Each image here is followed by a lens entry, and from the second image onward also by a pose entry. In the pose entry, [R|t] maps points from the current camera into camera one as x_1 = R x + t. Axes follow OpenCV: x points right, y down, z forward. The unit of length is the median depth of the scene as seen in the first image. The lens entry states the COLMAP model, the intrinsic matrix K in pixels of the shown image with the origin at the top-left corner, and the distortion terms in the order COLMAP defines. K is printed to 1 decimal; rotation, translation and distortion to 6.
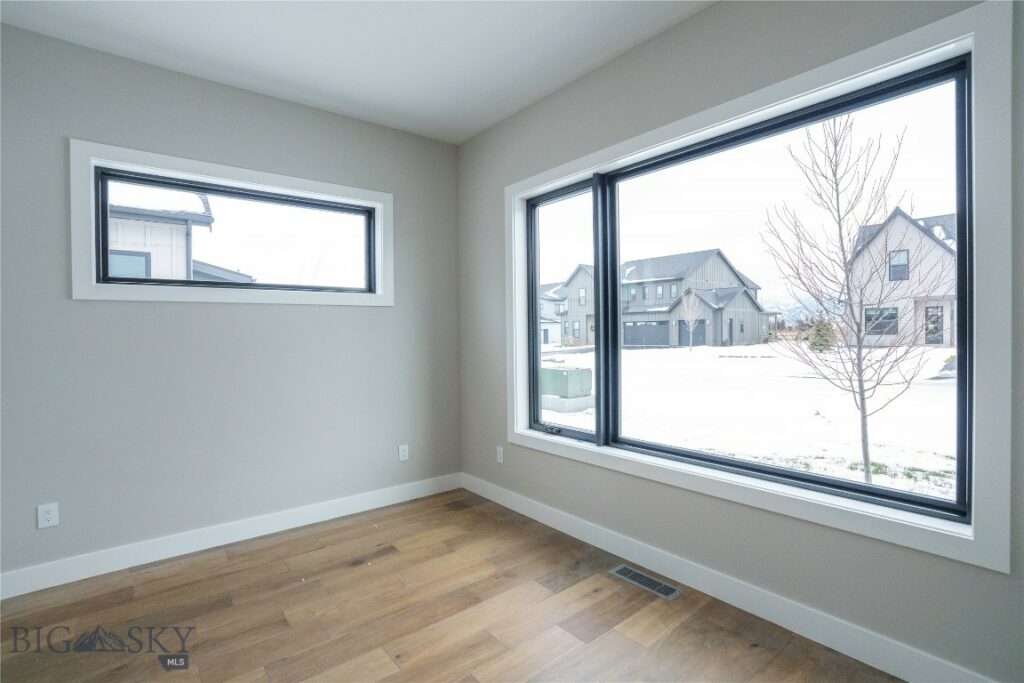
lens RADIAL K [[473.3, 0, 512.0], [0, 473.3, 341.5], [0, 0, 1]] dist [-0.067287, 0.024794]
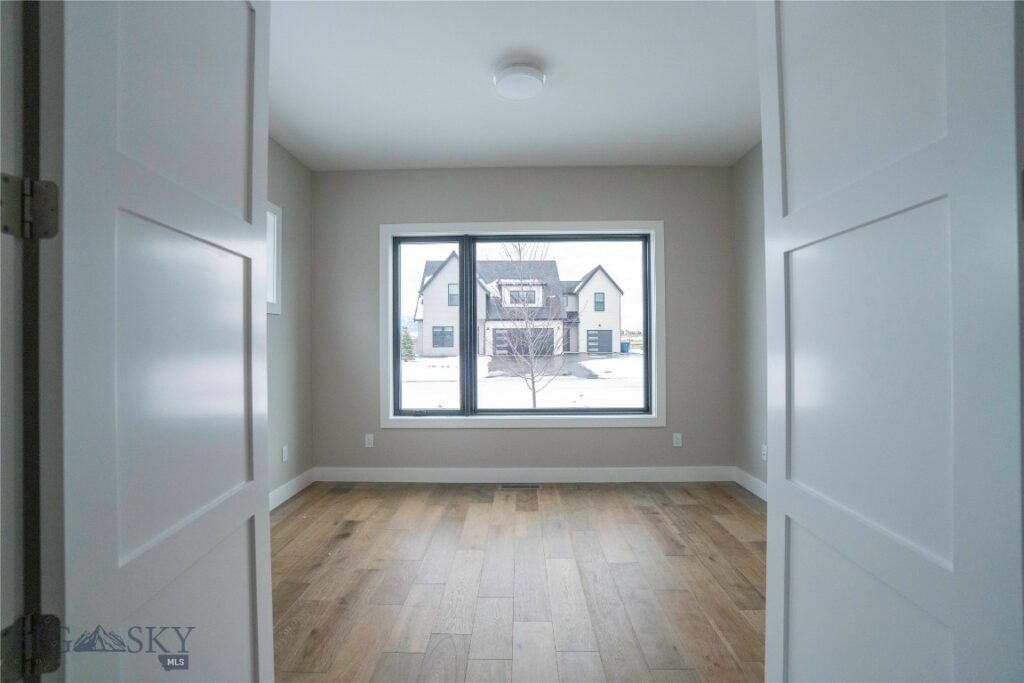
lens RADIAL K [[473.3, 0, 512.0], [0, 473.3, 341.5], [0, 0, 1]] dist [-0.067287, 0.024794]
pose [[0.640509, 0.010997, 0.767872, -0.887340], [0.011342, 0.999653, -0.023777, 0.022632], [-0.767867, 0.023938, 0.640162, -0.073242]]
